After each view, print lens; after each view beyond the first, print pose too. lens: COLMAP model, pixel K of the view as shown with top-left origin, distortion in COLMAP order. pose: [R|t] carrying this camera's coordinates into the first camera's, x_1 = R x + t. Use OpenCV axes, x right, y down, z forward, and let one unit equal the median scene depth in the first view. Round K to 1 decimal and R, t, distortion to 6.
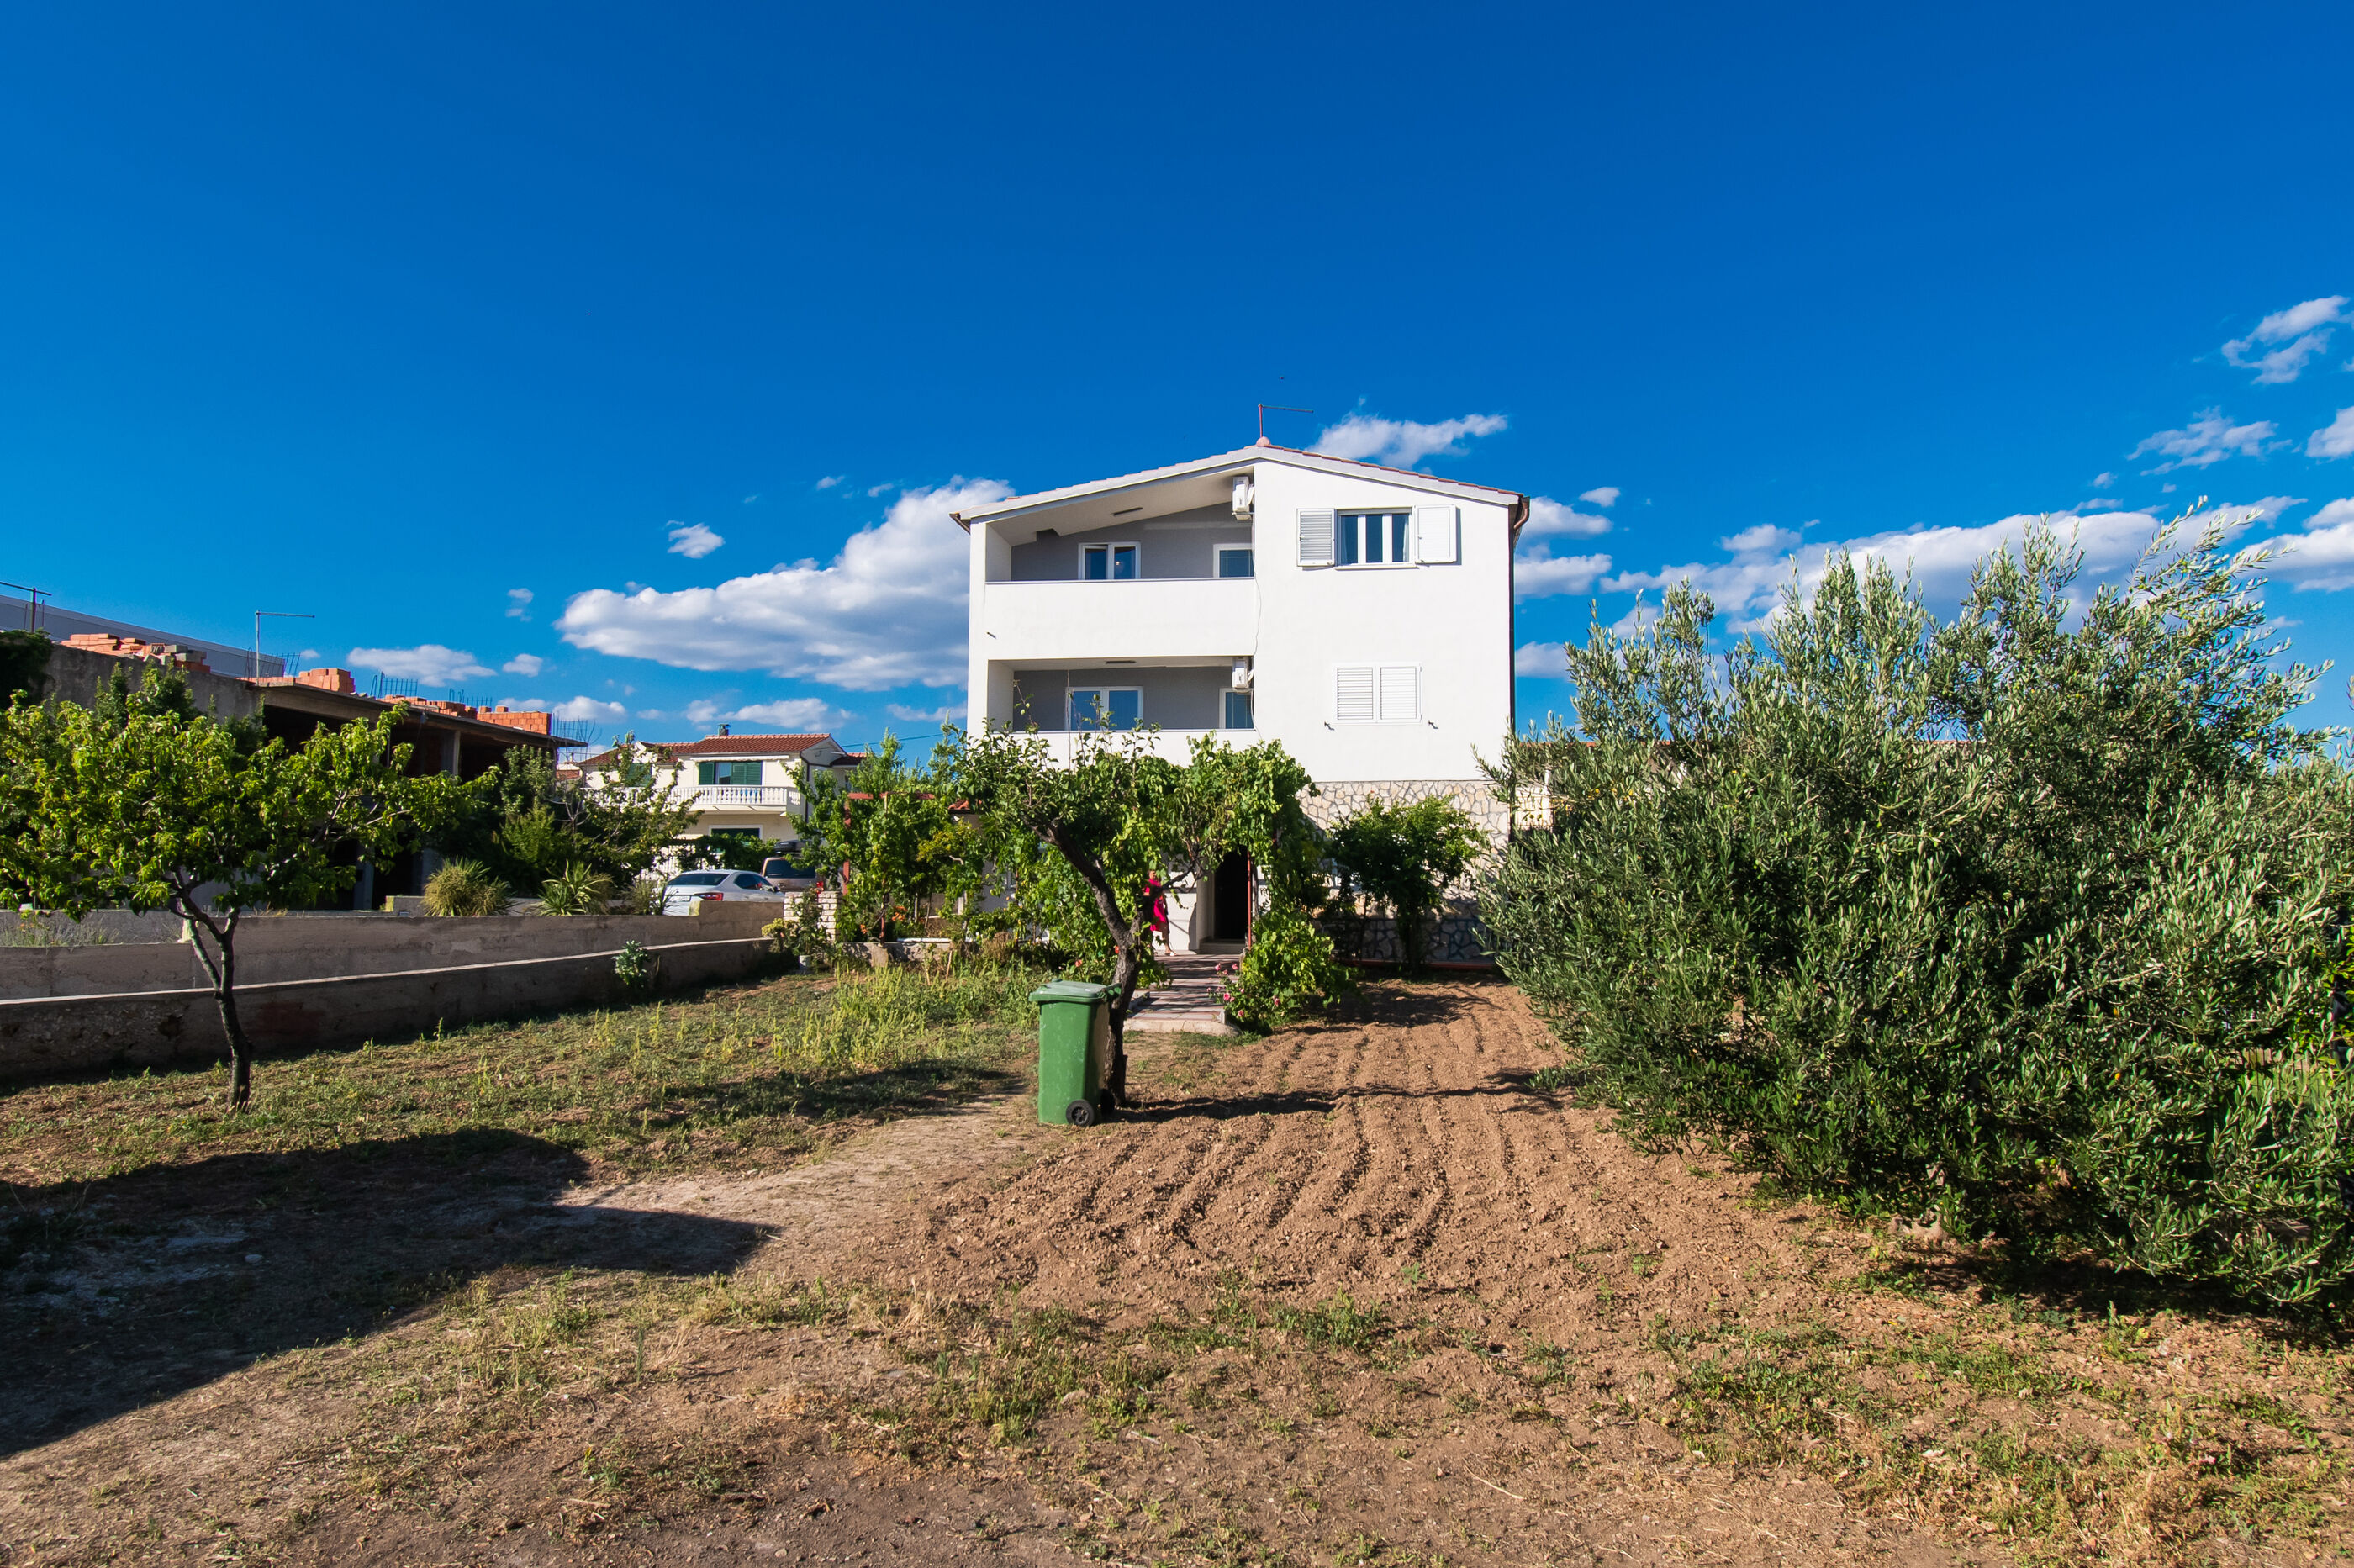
lens RADIAL K [[1486.0, 0, 1173.0], [0, 1486.0, 788.8], [0, 0, 1]] dist [-0.001110, -0.001007]
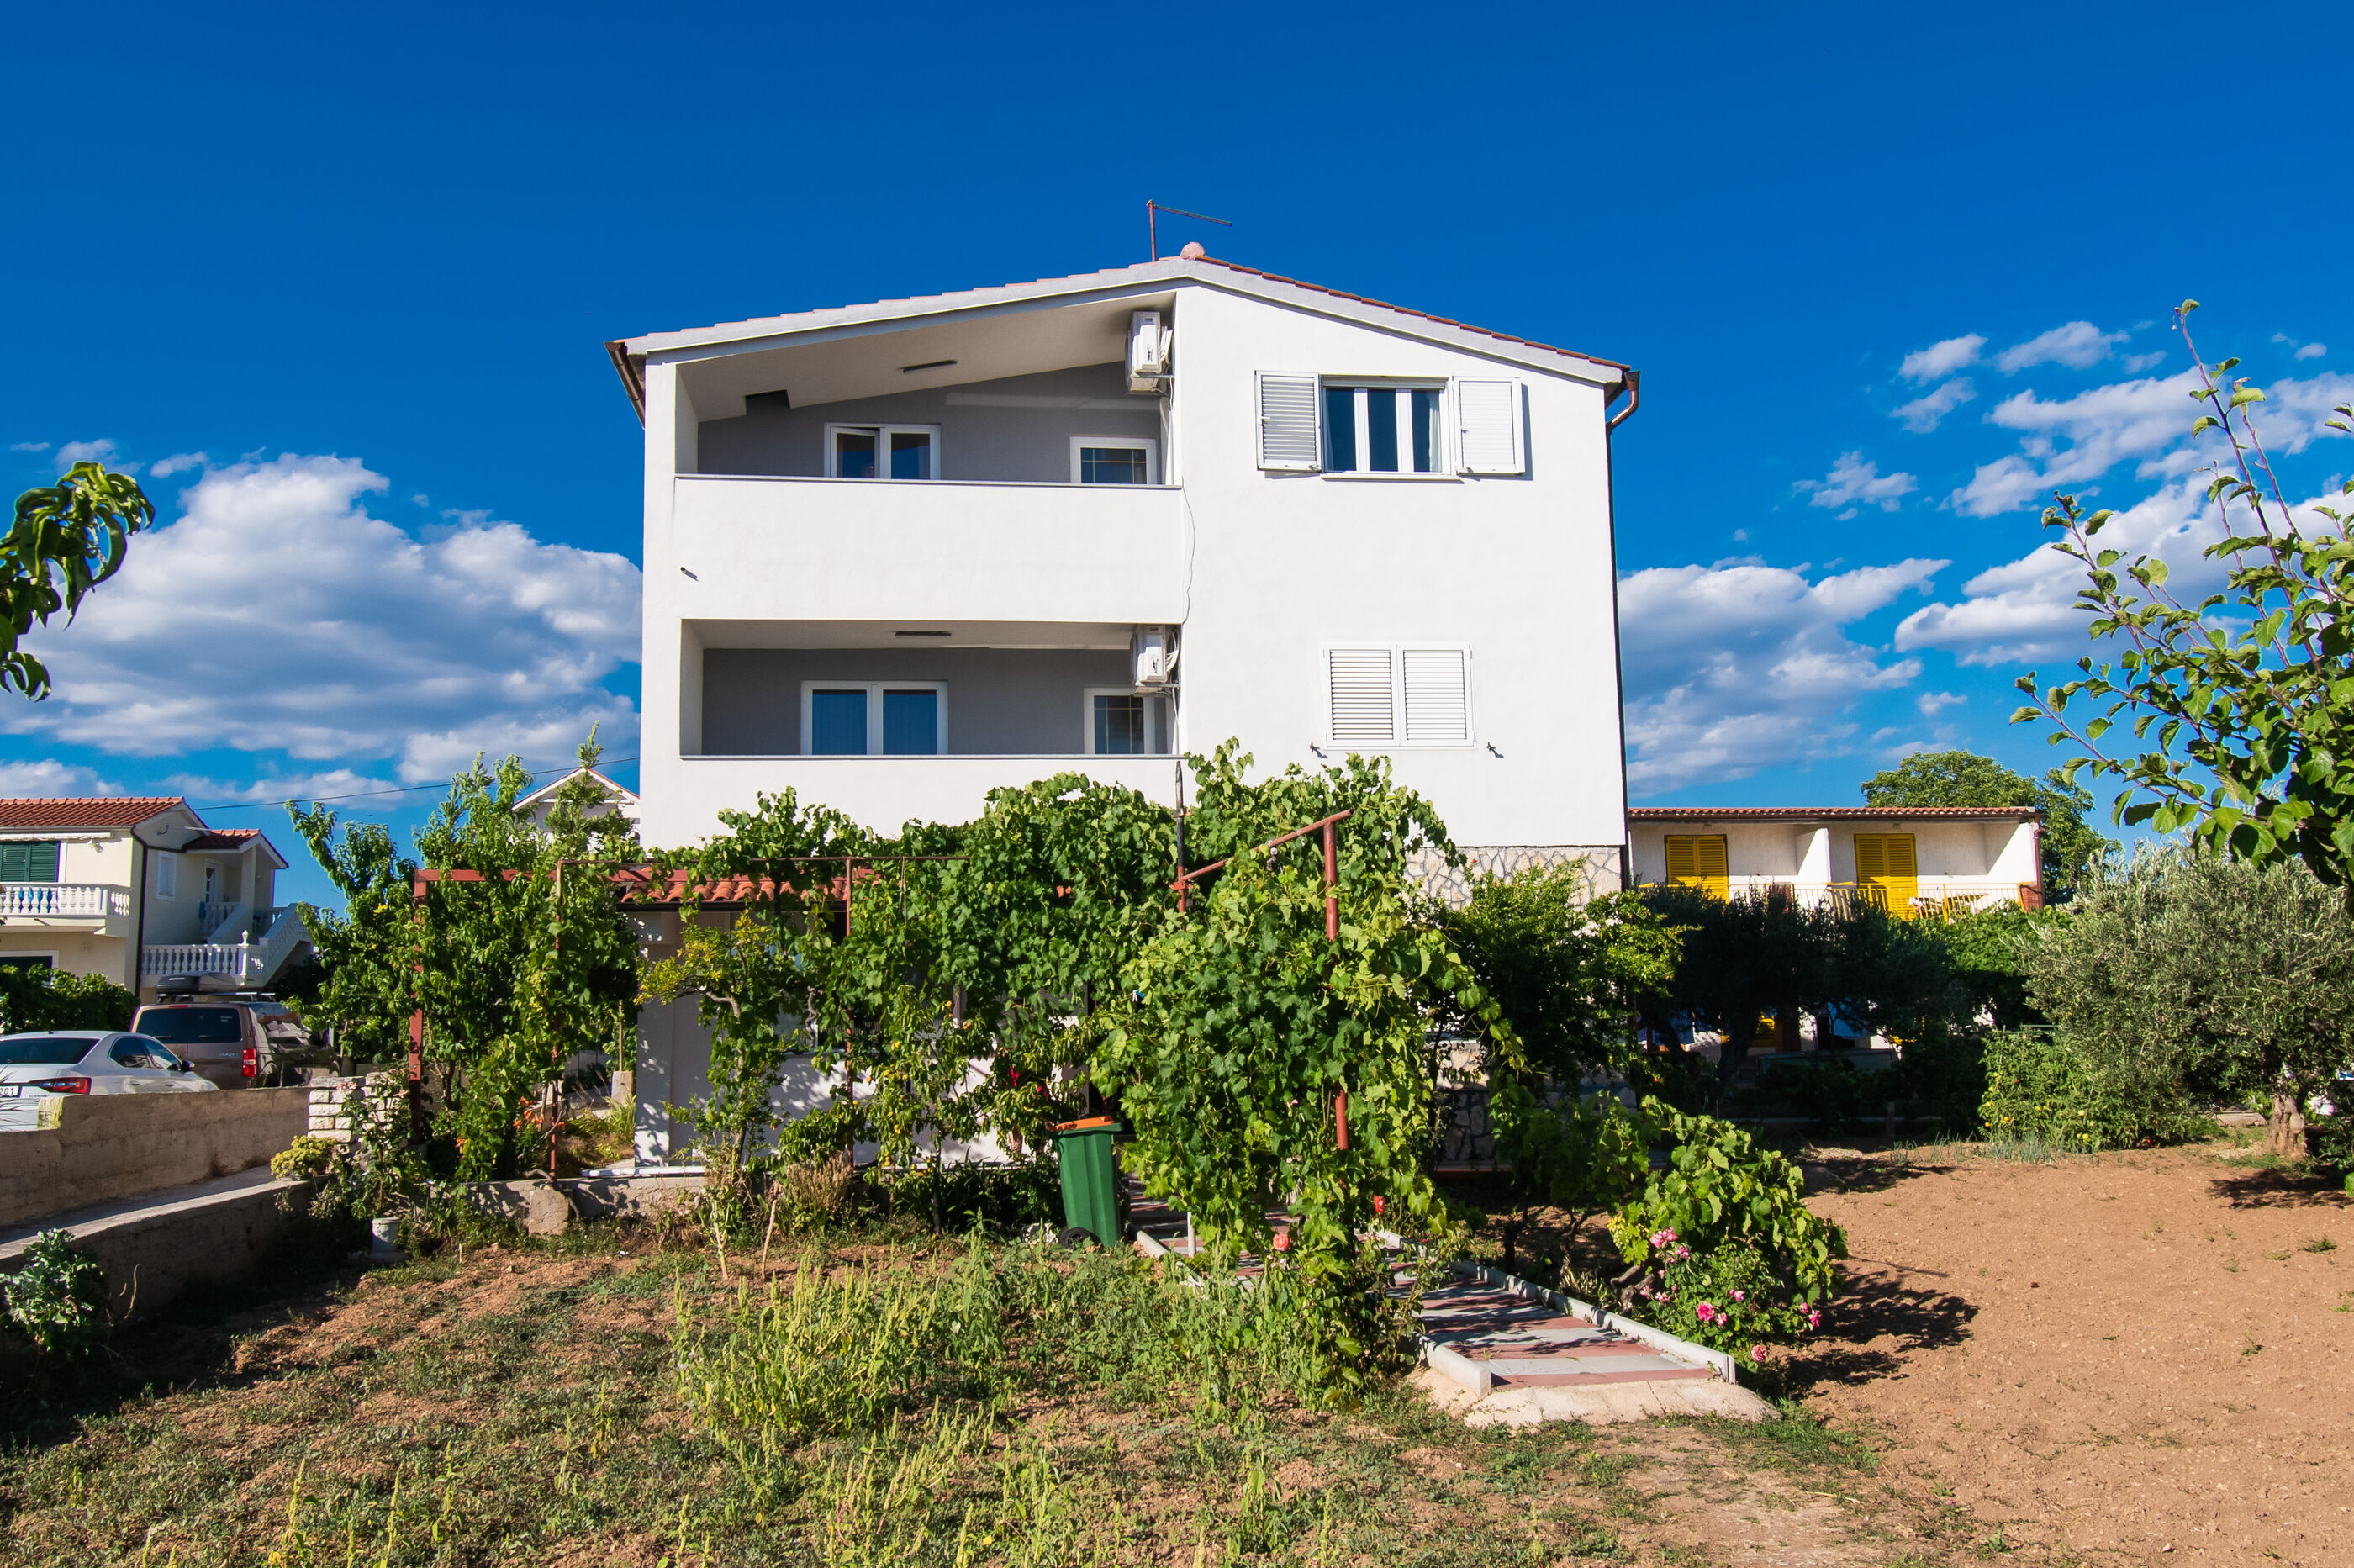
lens RADIAL K [[1982.8, 0, 1177.0], [0, 1982.8, 784.0], [0, 0, 1]] dist [-0.007732, -0.005996]
pose [[0.960908, 0.010211, 0.276680, -0.151027], [0.005845, 0.998349, -0.057146, 0.012843], [-0.276807, 0.056529, 0.959261, 0.283546]]
